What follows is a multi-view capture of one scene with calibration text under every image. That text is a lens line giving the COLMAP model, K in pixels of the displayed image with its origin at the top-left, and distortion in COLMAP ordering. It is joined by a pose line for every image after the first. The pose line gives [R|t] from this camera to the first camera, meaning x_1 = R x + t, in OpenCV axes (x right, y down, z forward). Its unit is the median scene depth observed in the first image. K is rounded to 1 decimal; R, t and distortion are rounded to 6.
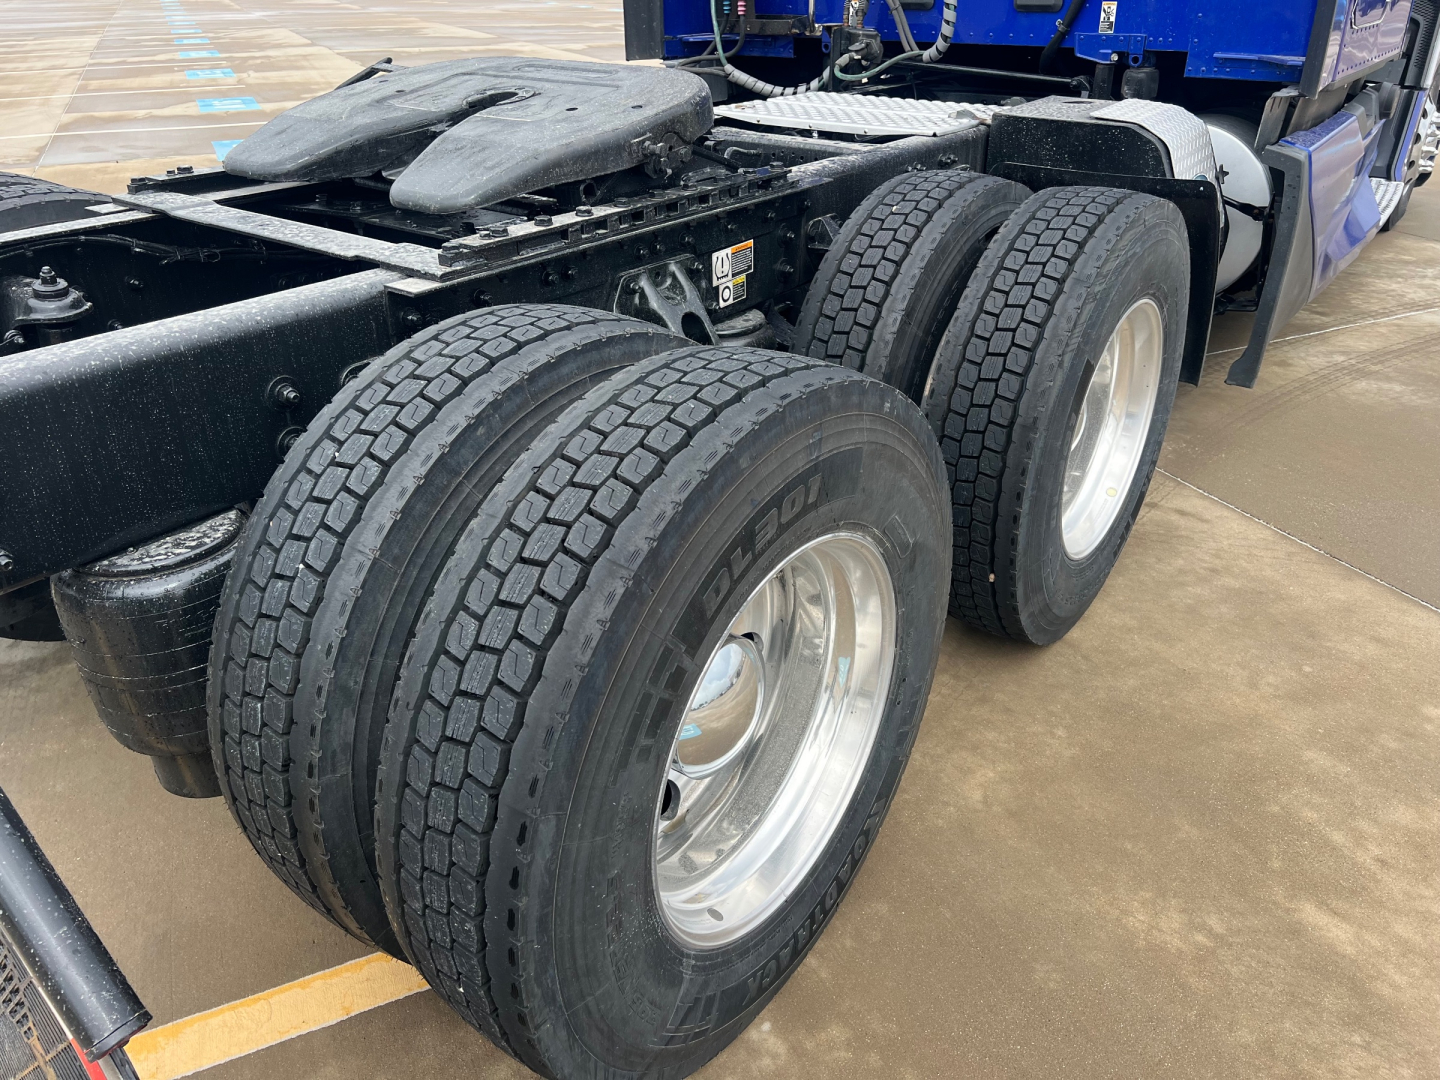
lens RADIAL K [[1089.8, 0, 729.9], [0, 1089.8, 533.1], [0, 0, 1]] dist [0.057270, -0.071459]
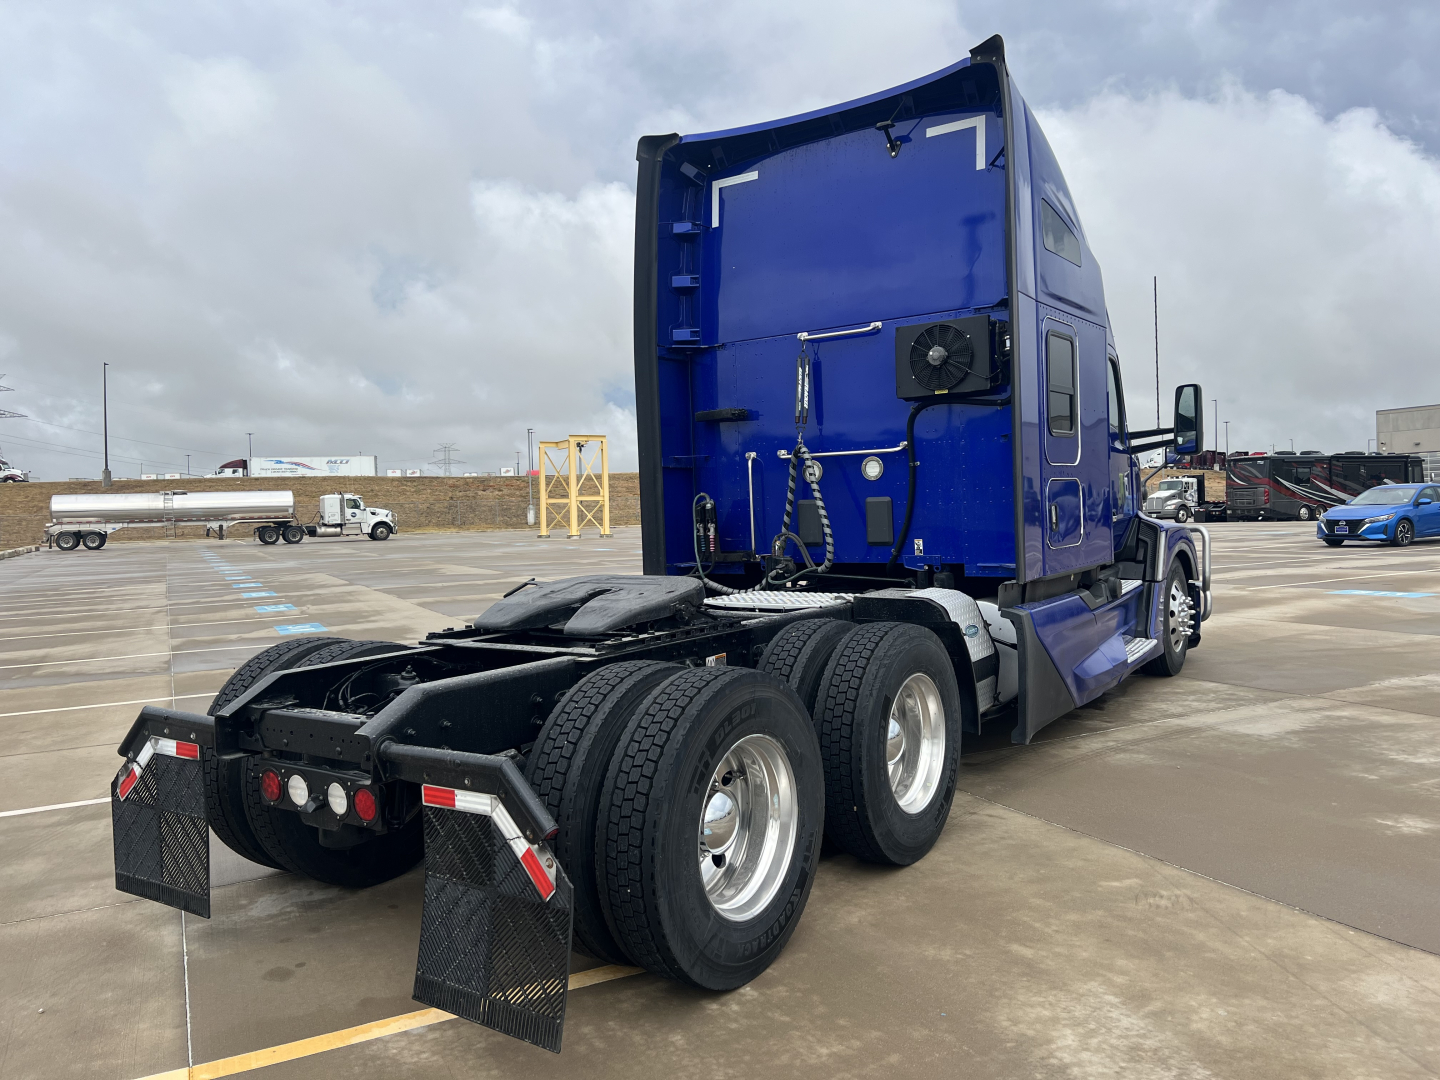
lens RADIAL K [[1089.8, 0, 729.9], [0, 1089.8, 533.1], [0, 0, 1]] dist [0.057270, -0.071459]
pose [[0.998932, -0.030574, 0.034636, -0.035488], [0.042684, 0.897628, -0.438681, 0.436937], [-0.017678, 0.439691, 0.897975, -0.944599]]
